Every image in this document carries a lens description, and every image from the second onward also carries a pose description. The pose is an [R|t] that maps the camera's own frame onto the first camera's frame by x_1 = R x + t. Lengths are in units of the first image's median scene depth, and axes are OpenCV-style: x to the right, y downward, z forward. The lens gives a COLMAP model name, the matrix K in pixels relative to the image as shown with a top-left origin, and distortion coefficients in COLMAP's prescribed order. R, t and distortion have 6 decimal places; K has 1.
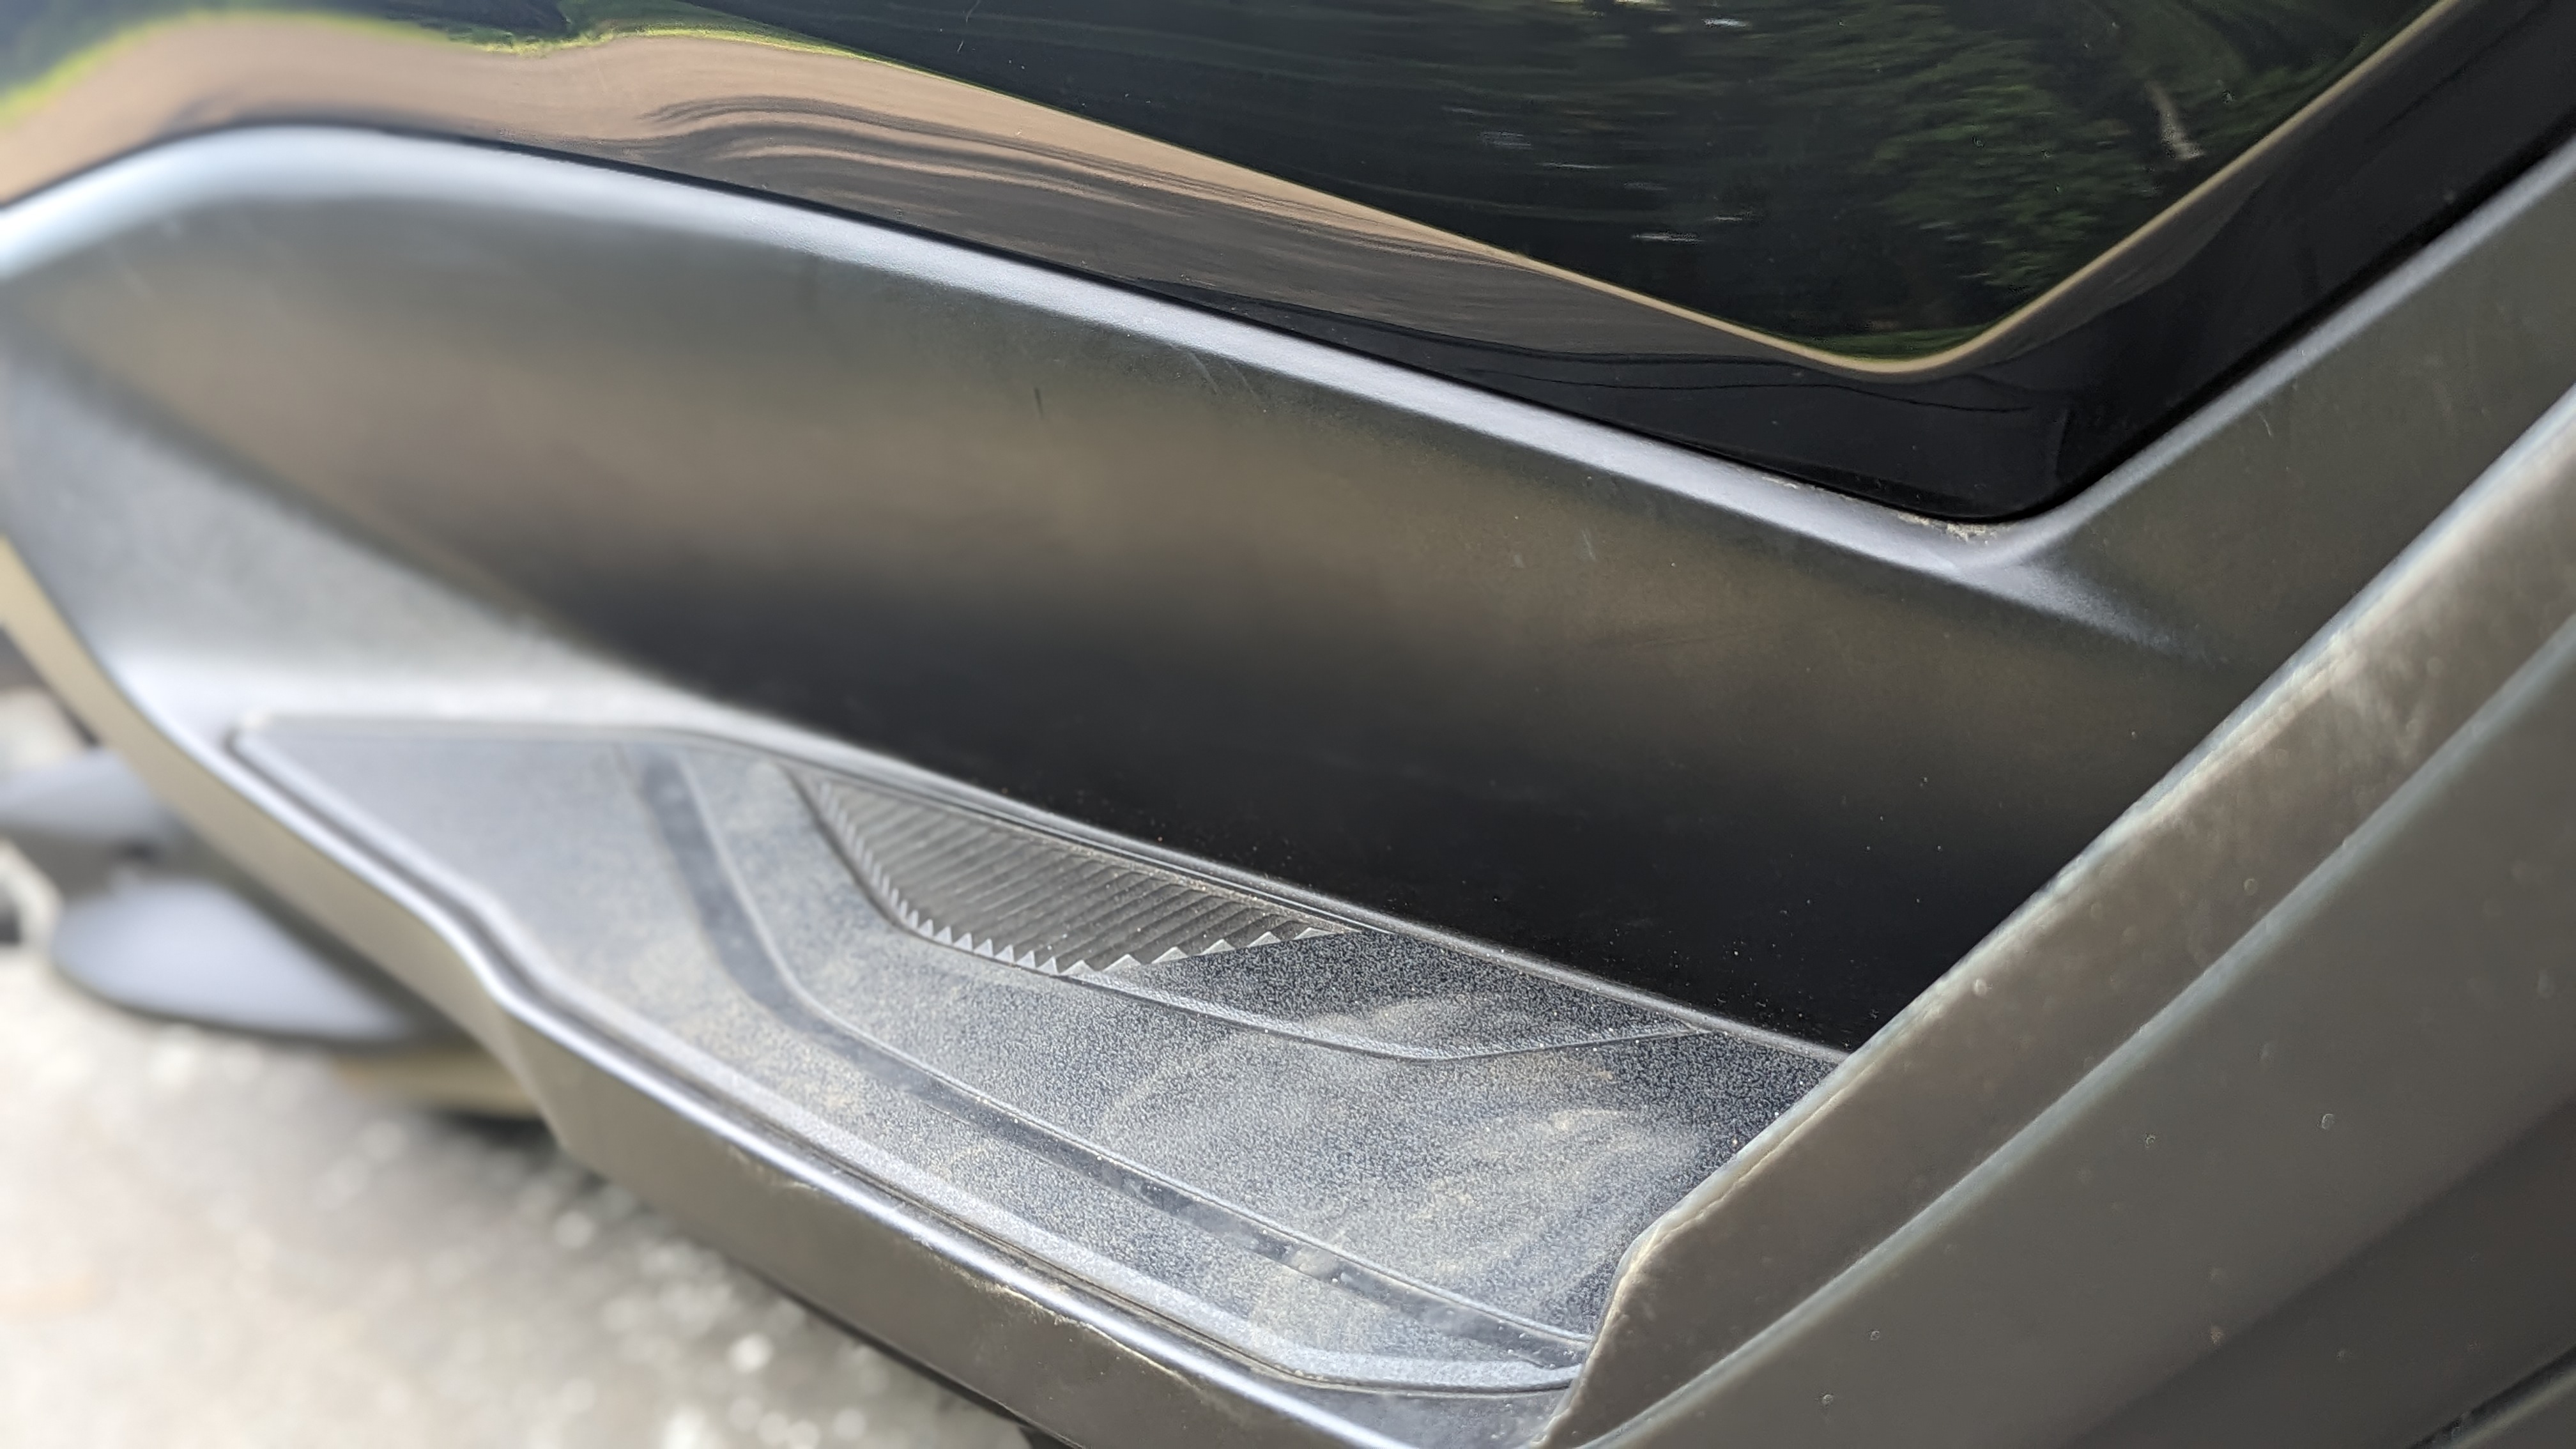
lens RADIAL K [[2782.8, 0, 1264.5], [0, 2782.8, 702.8], [0, 0, 1]] dist [0.025083, 0.000000]
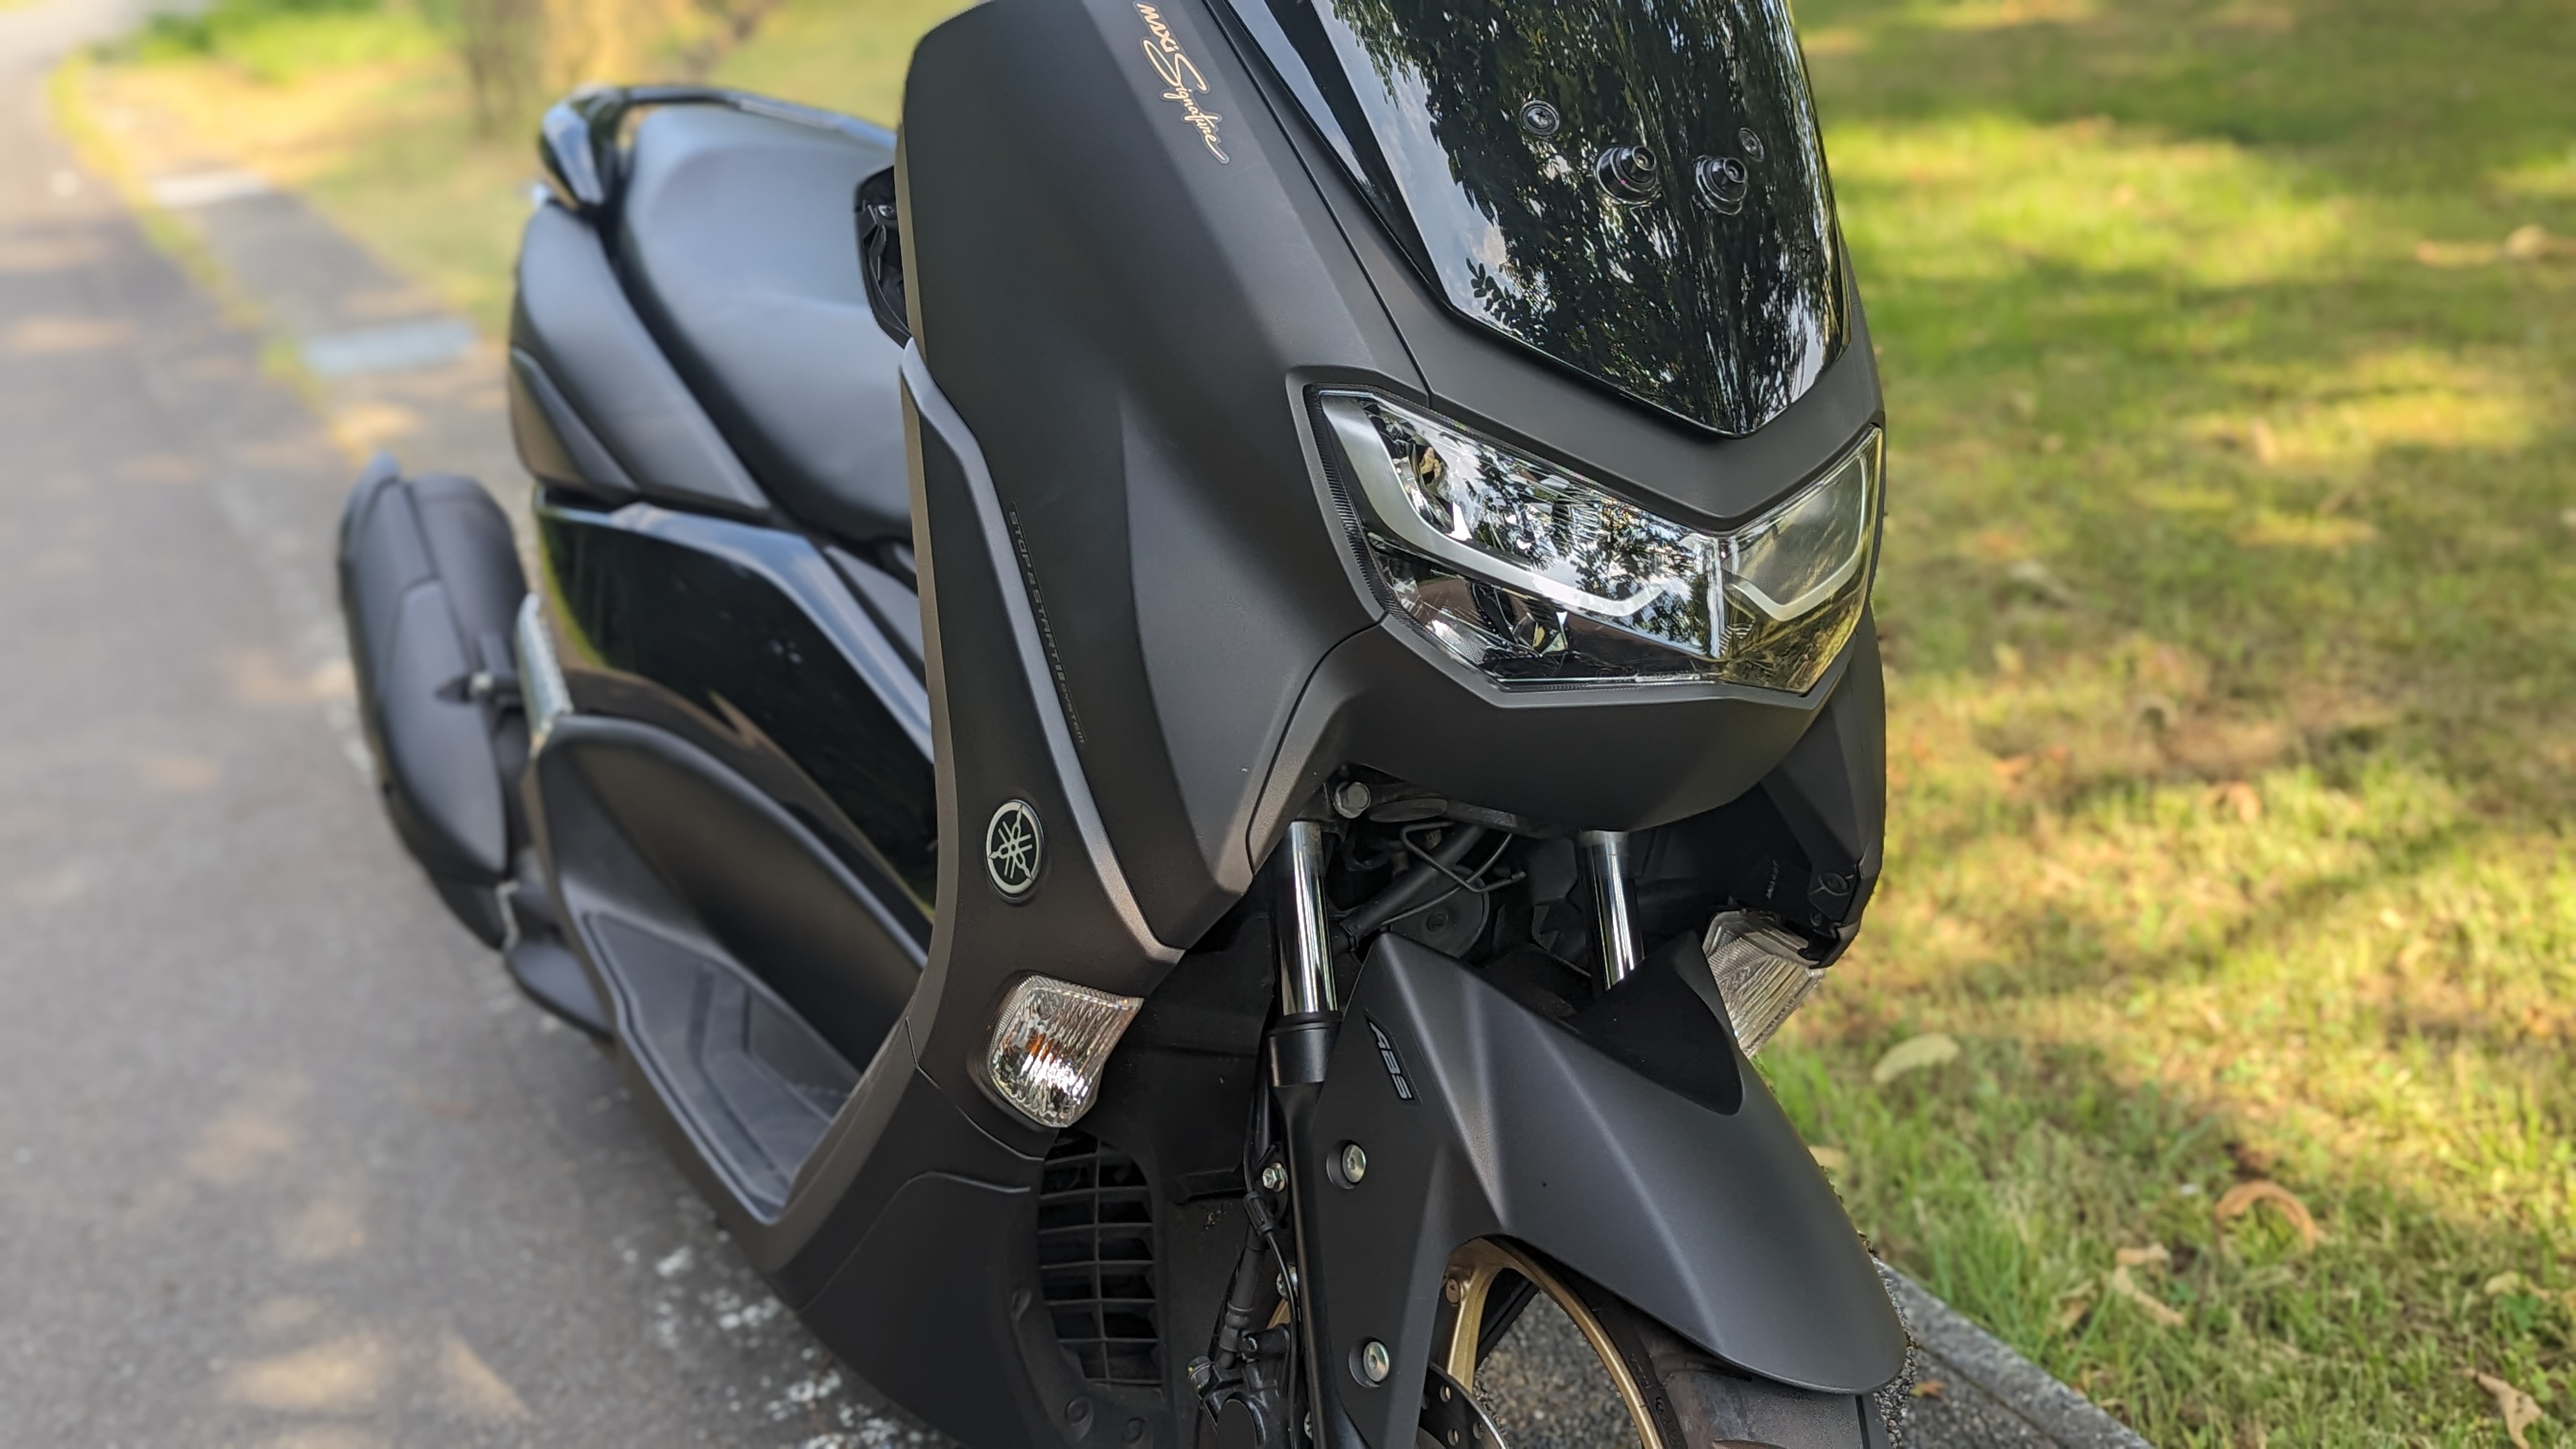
lens RADIAL K [[2782.8, 0, 1338.2], [0, 2782.8, 711.0], [0, 0, 1]] dist [0.025083, 0.000000]
pose [[0.928641, 0.329917, -0.169651, 0.928124], [-0.345988, 0.935223, -0.075171, -0.284092], [0.133861, 0.128504, 0.982633, -2.117288]]
